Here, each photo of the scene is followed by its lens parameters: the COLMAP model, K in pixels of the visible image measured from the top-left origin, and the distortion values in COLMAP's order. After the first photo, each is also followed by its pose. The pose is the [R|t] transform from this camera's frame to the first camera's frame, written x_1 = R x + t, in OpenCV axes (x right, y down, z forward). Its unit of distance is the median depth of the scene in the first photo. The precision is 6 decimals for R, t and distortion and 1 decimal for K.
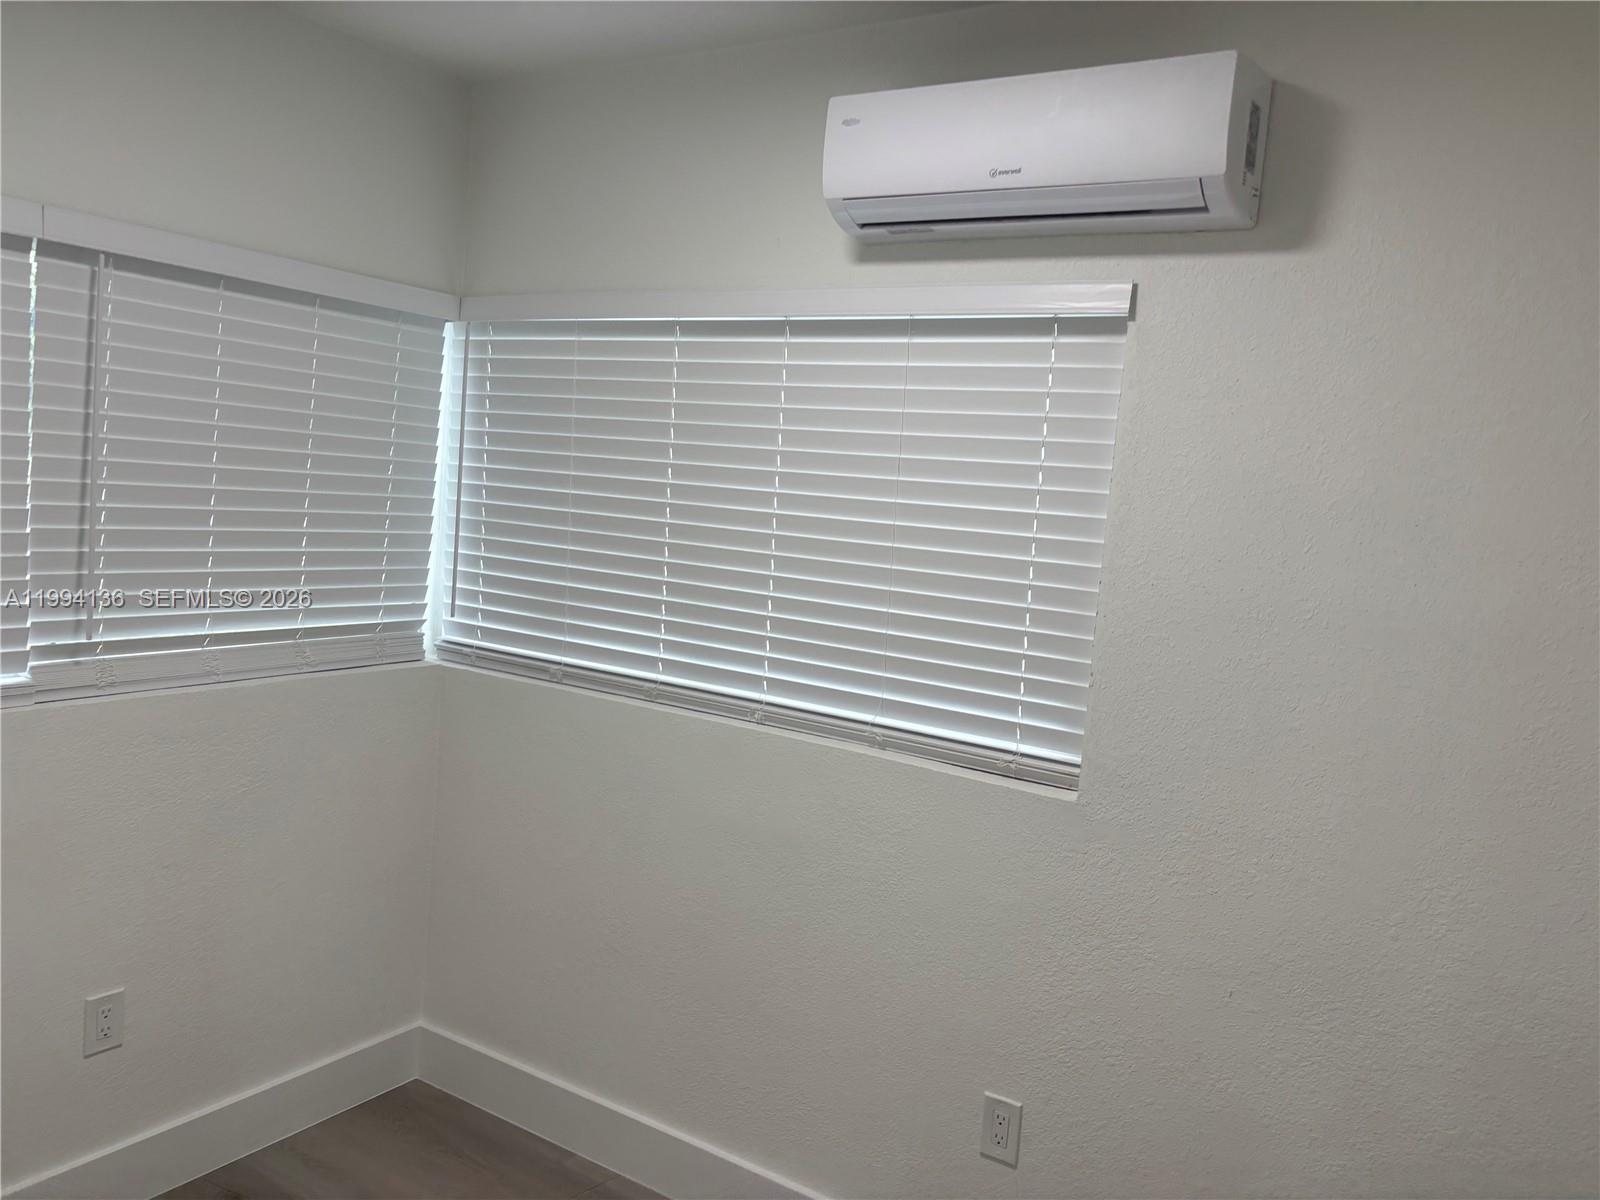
lens RADIAL K [[1203.6, 0, 802.8], [0, 1203.6, 604.6], [0, 0, 1]] dist [0.052136, -0.065633]
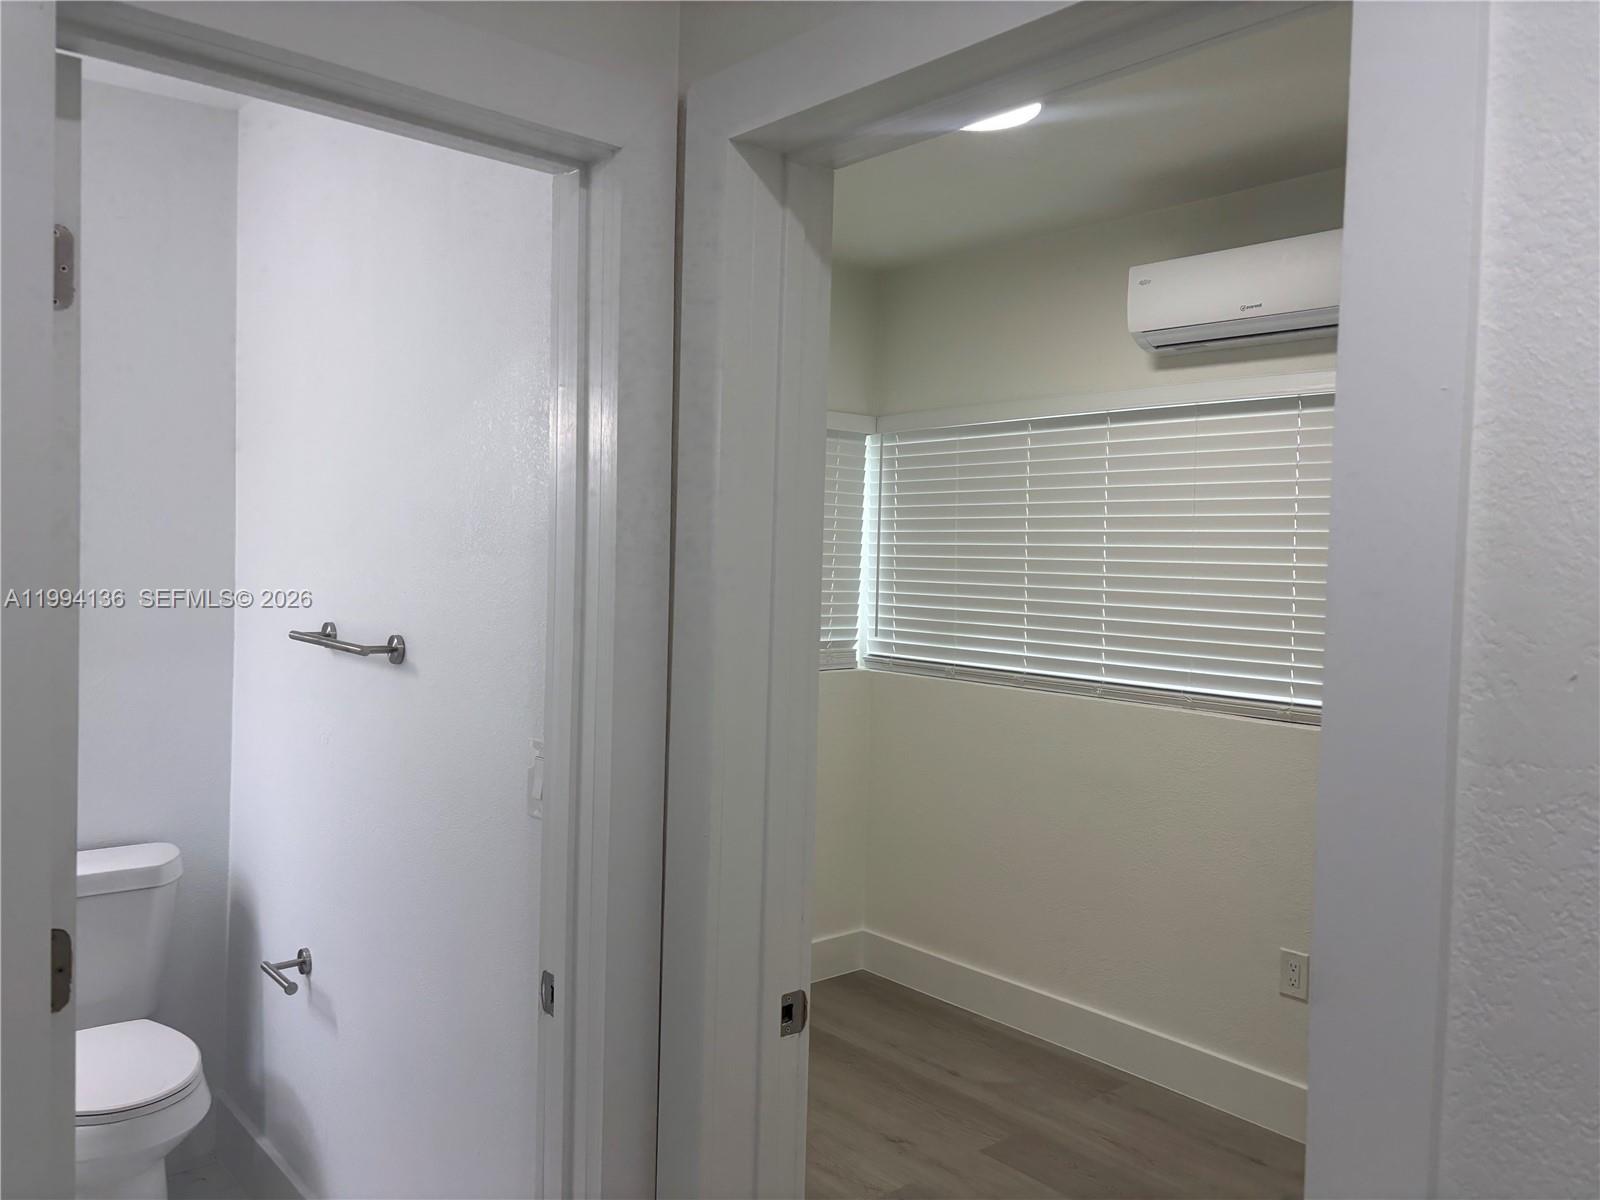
lens RADIAL K [[1203.6, 0, 796.5], [0, 1203.6, 601.1], [0, 0, 1]] dist [0.052136, -0.065633]
pose [[0.961153, -0.045881, -0.272174, 0.011159], [0.024372, 0.996343, -0.081888, 0.085675], [0.274936, 0.072074, 0.958757, -0.415653]]
